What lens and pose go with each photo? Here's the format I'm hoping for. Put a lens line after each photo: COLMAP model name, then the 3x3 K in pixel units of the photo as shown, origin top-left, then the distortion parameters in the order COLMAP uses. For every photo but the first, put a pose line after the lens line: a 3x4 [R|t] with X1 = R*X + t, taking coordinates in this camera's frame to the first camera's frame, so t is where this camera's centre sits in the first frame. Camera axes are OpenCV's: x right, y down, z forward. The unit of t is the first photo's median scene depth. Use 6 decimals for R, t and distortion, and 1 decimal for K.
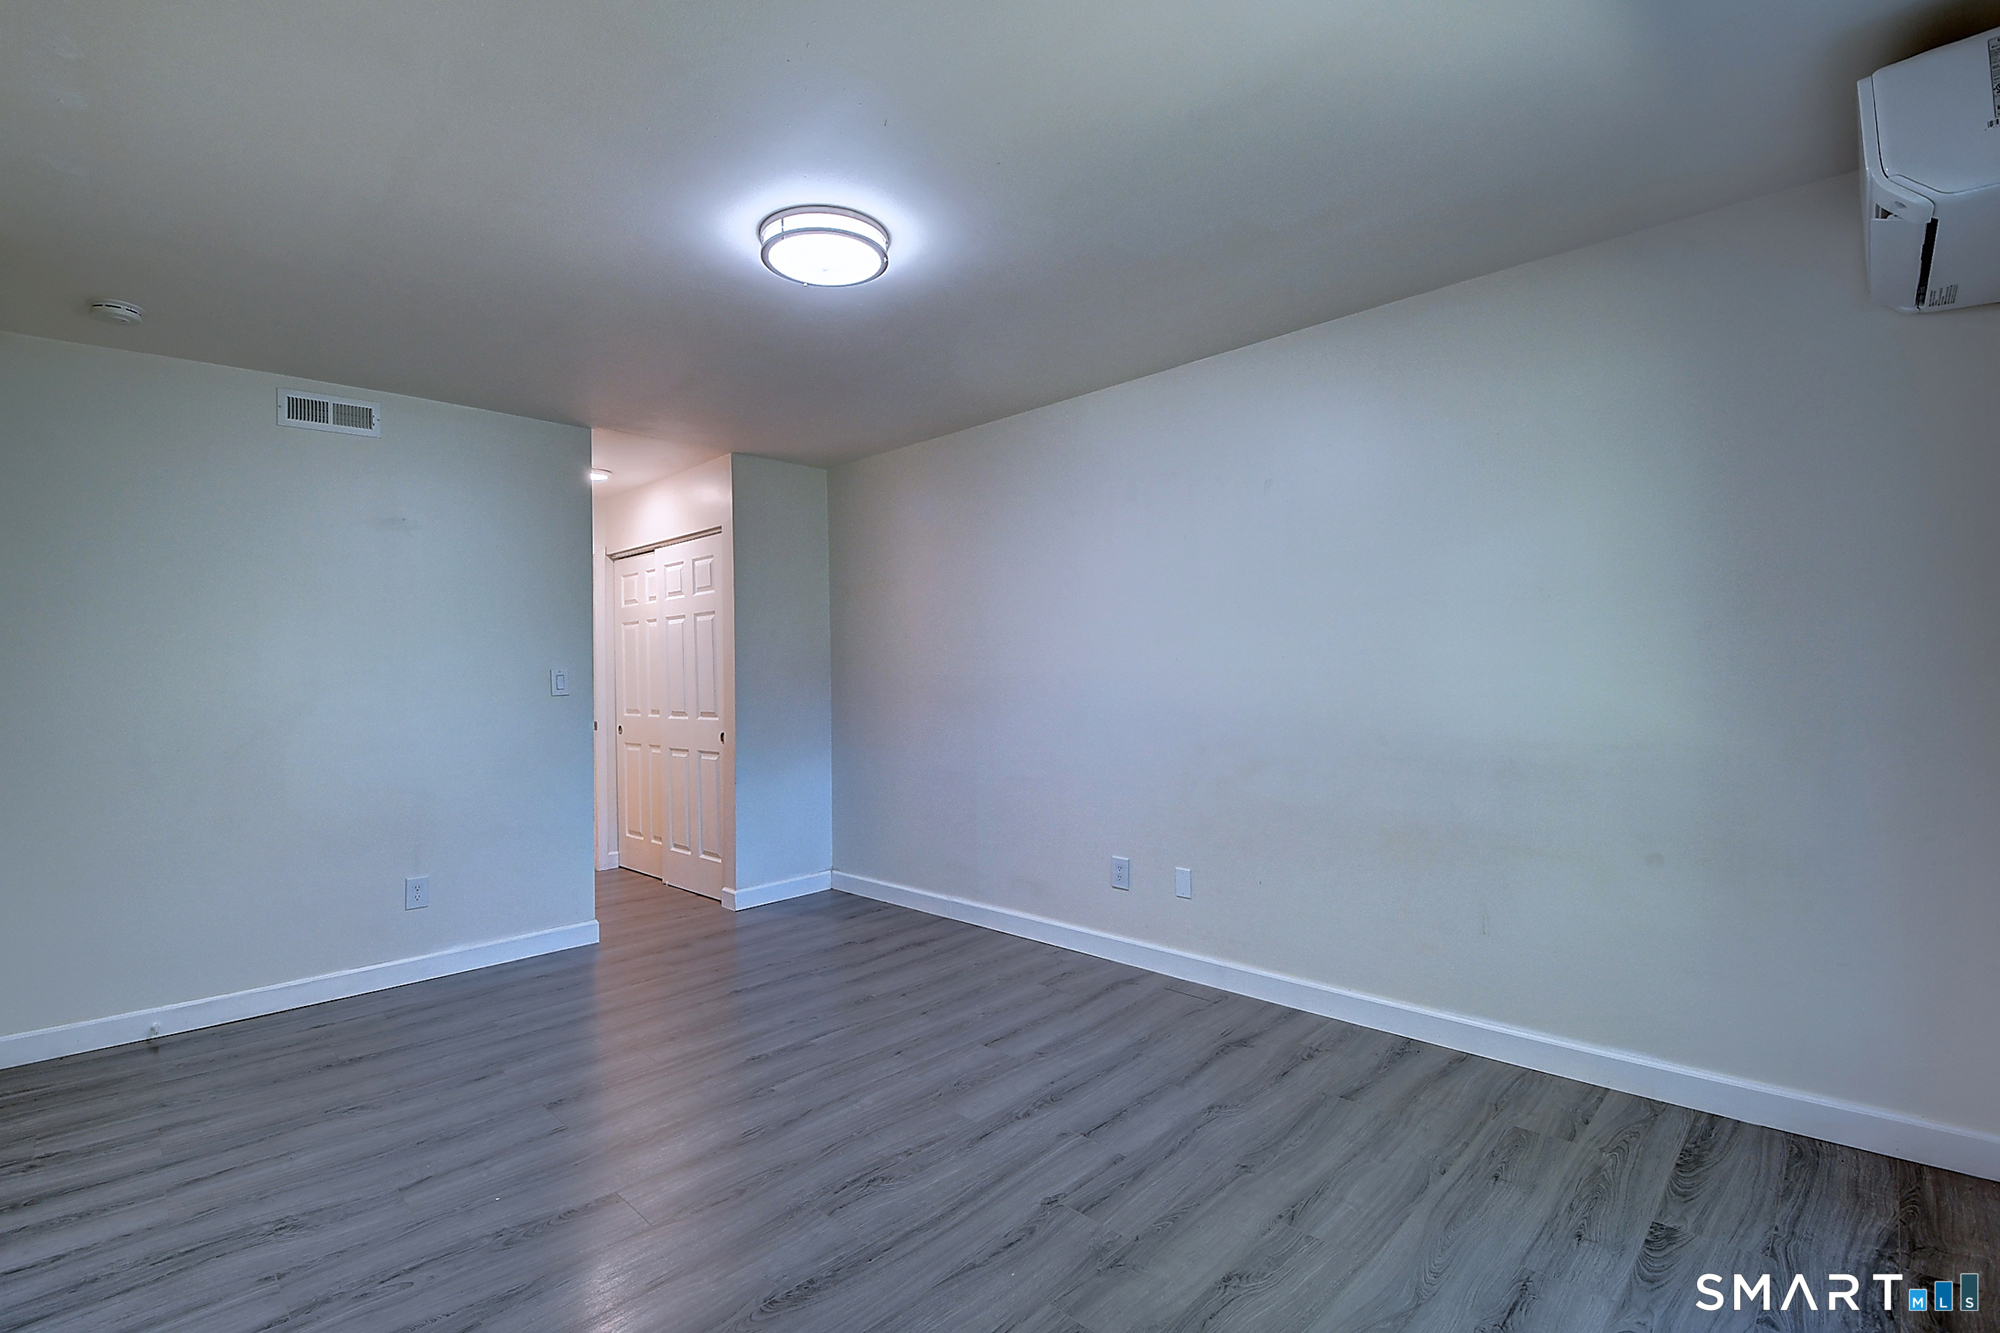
lens RADIAL K [[905.9, 0, 972.7], [0, 905.9, 631.6], [0, 0, 1]] dist [0.016776, -0.022425]
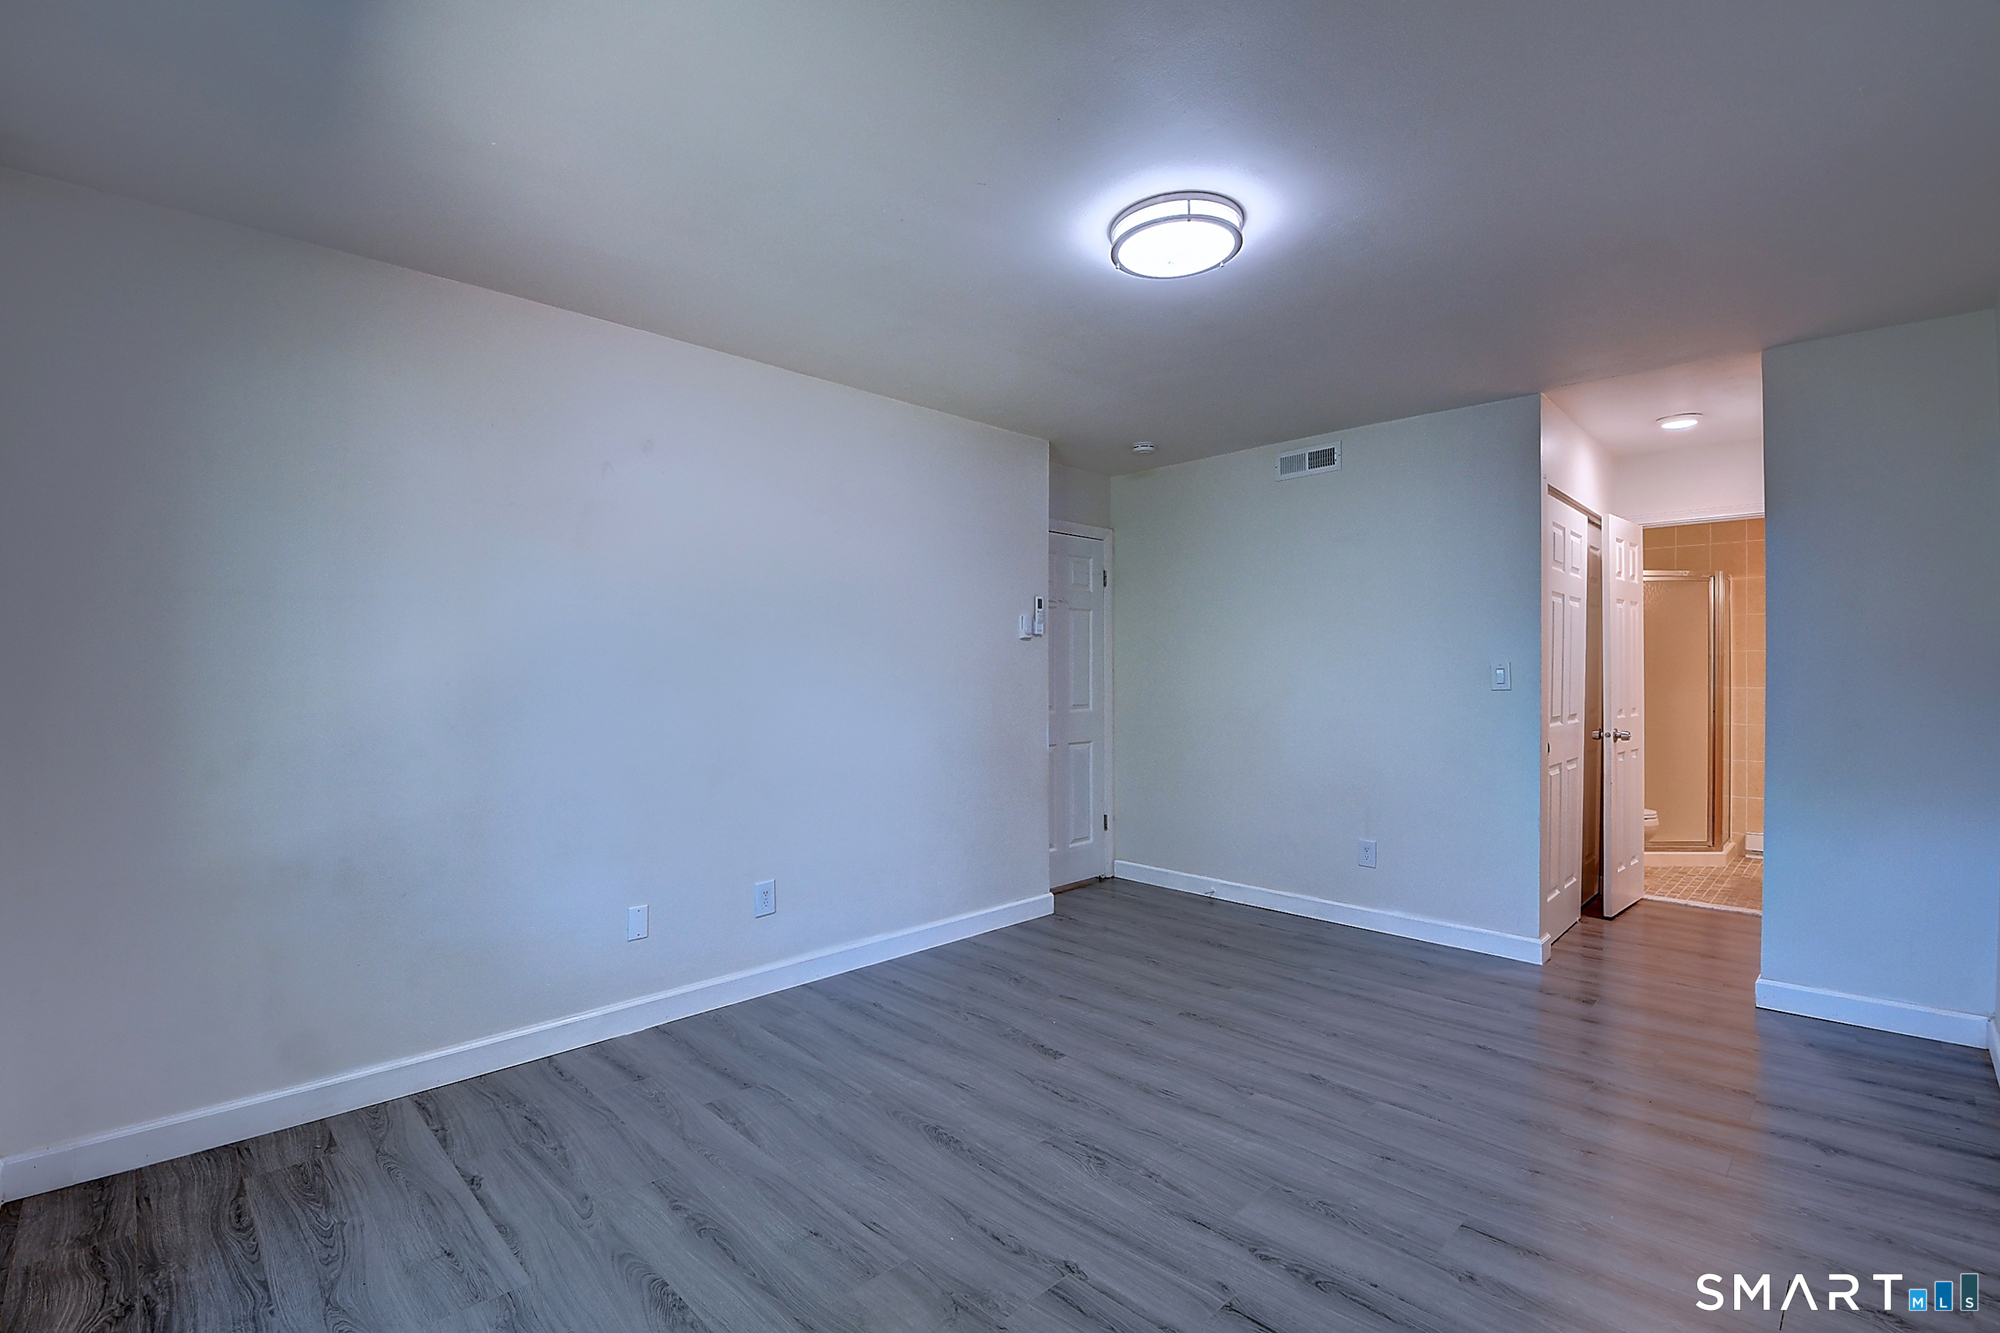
lens RADIAL K [[886.4, 0, 986.4], [0, 886.4, 666.7], [0, 0, 1]] dist [0.016199, -0.024465]
pose [[0.005776, 0.014301, -0.999881, 0.694944], [0.042721, 0.998981, 0.014535, 0.013025], [0.999070, -0.042799, 0.005159, 0.683133]]
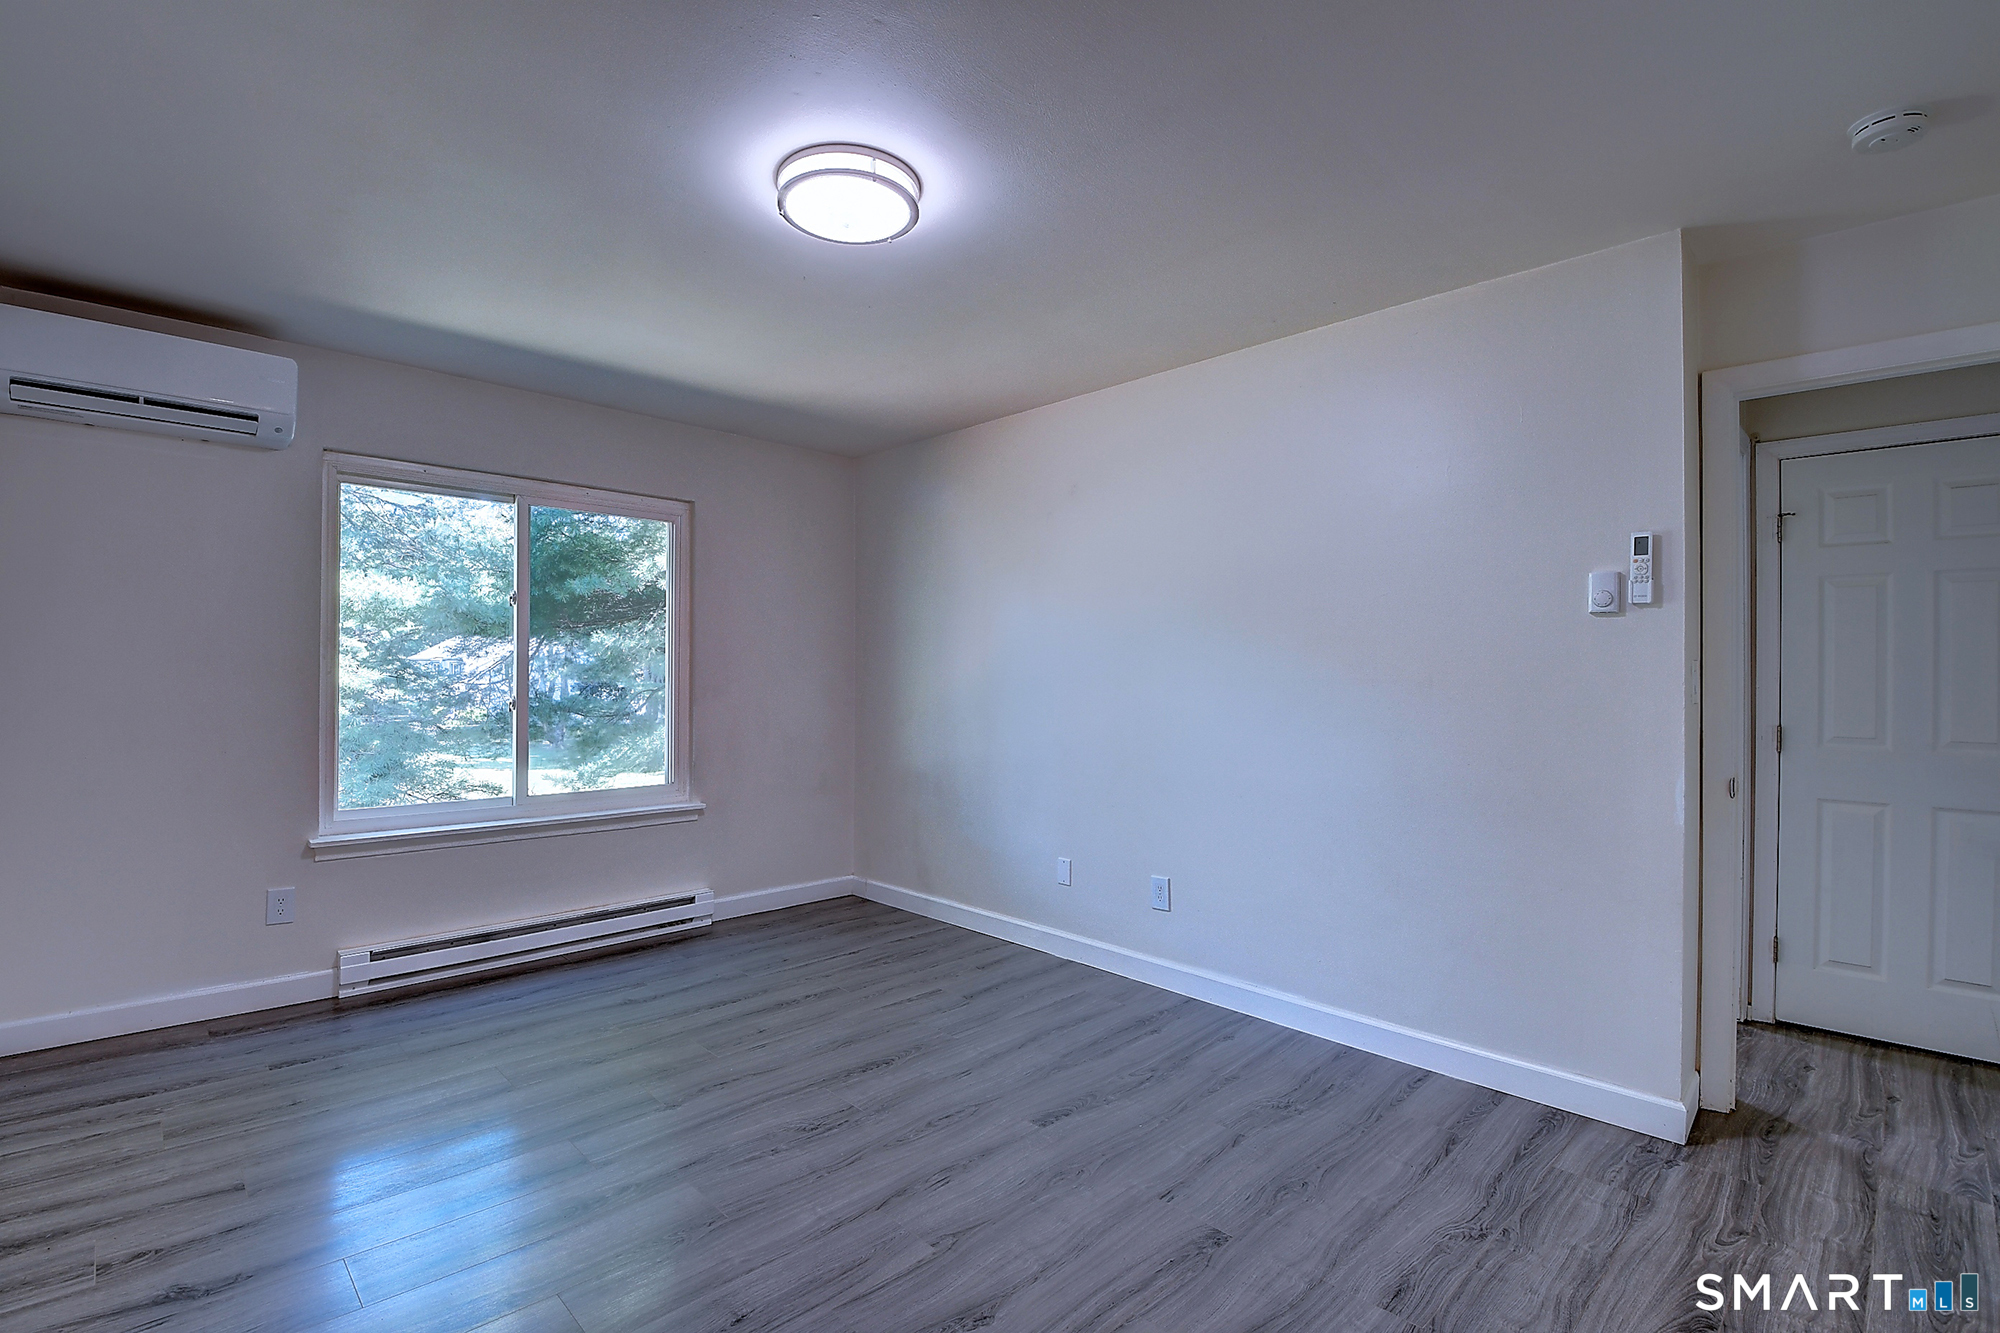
lens RADIAL K [[911.7, 0, 1000.0], [0, 911.7, 666.5], [0, 0, 1]] dist [0.000563, -0.016252]
pose [[-0.999852, 0.013658, -0.010479, -0.256577], [0.014179, 0.998584, -0.051277, 0.074897], [0.009764, -0.051418, -0.998629, 1.647863]]
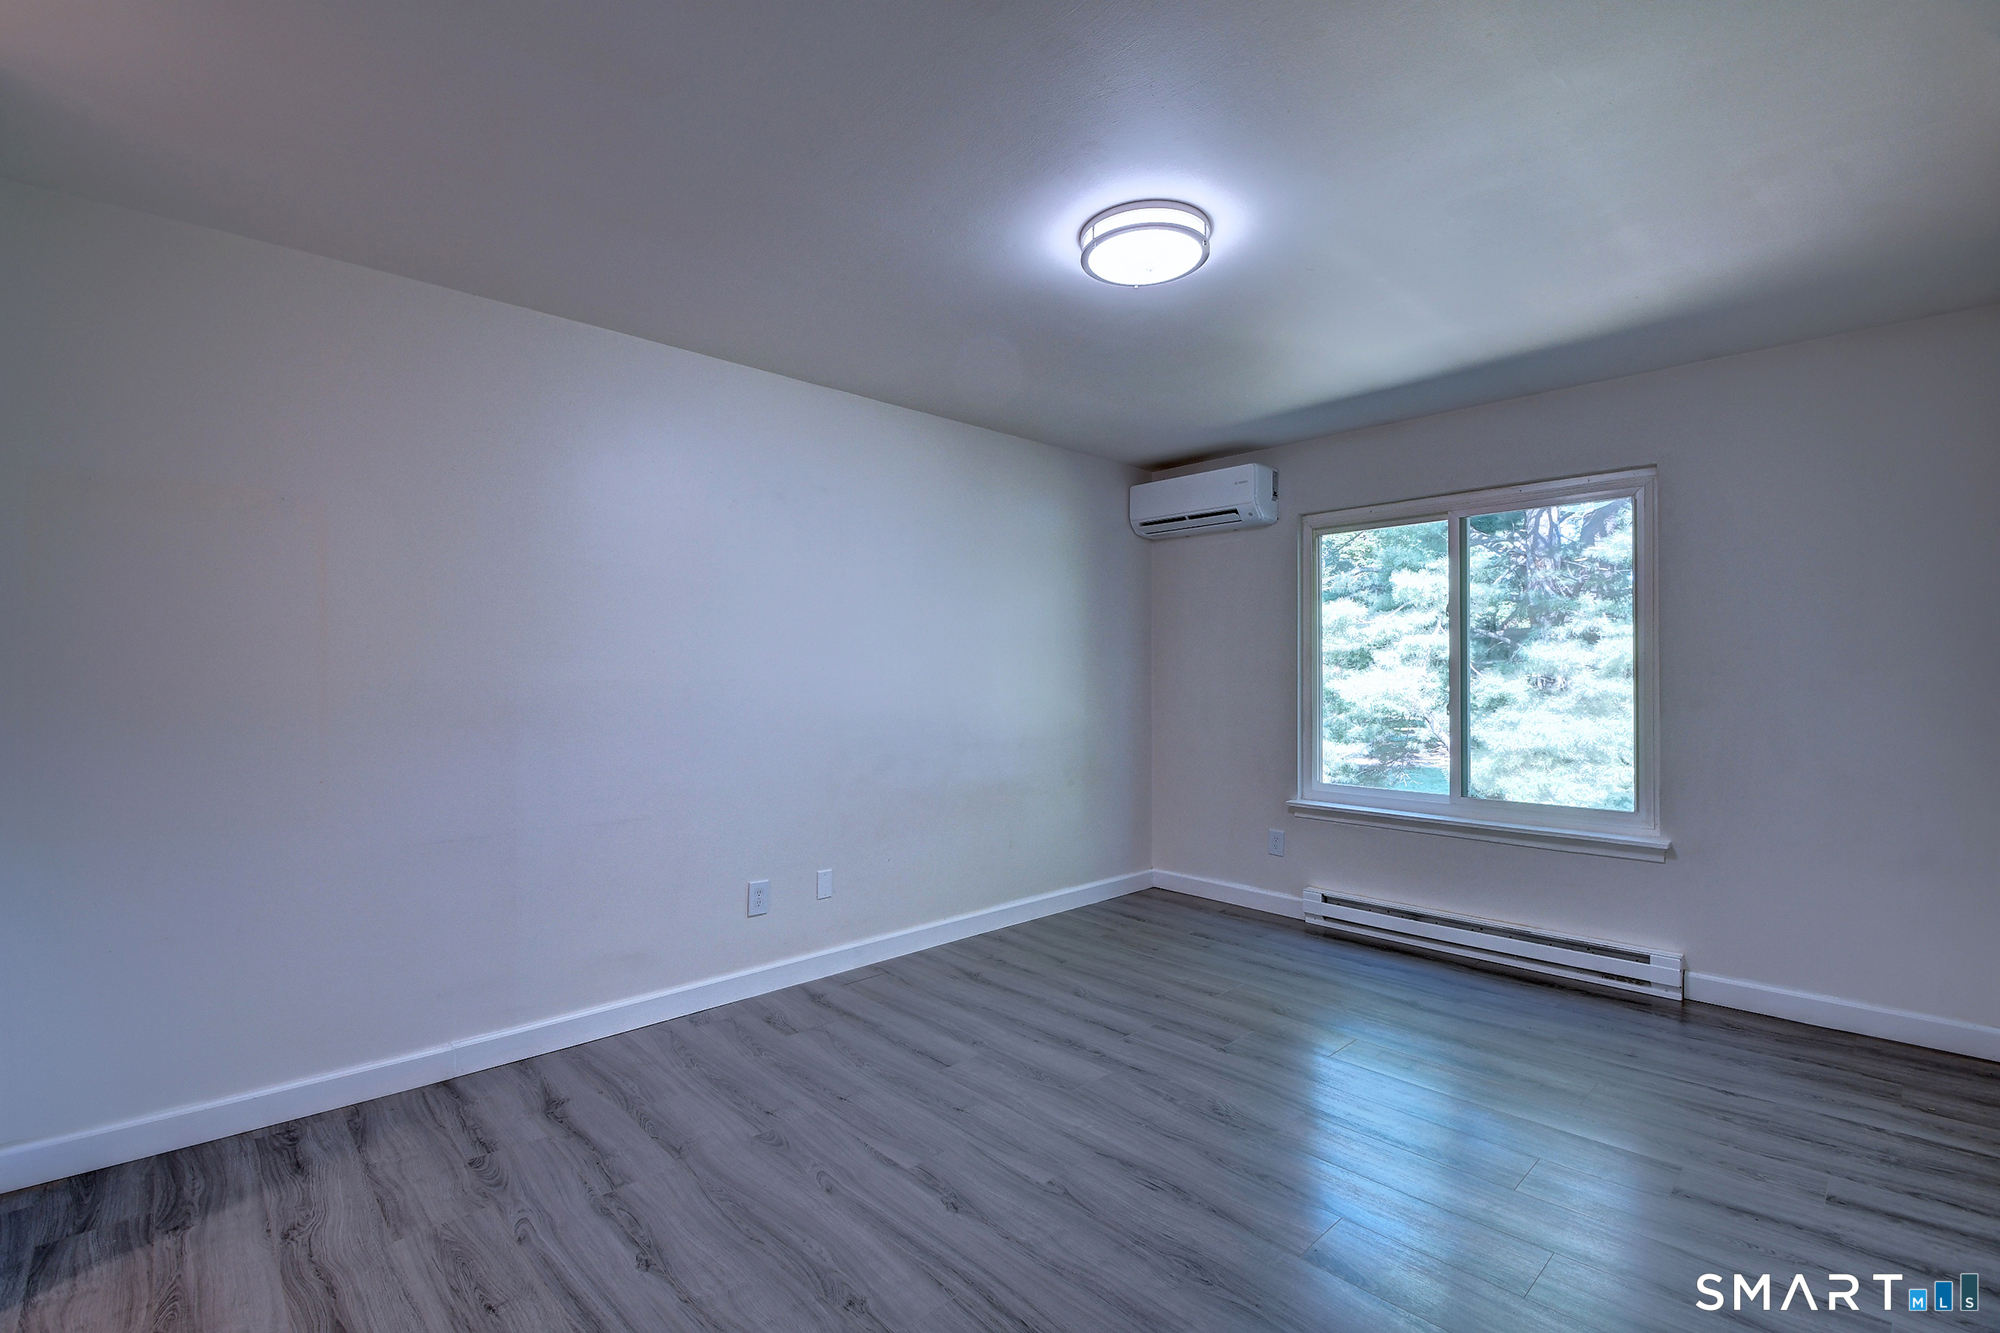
lens RADIAL K [[888.7, 0, 970.9], [0, 888.7, 670.1], [0, 0, 1]] dist [0.017240, -0.024823]
pose [[0.029265, 0.029461, 0.999137, -0.978370], [-0.044452, 0.998615, -0.028144, 0.064120], [-0.998583, -0.043590, 0.030534, 1.003223]]
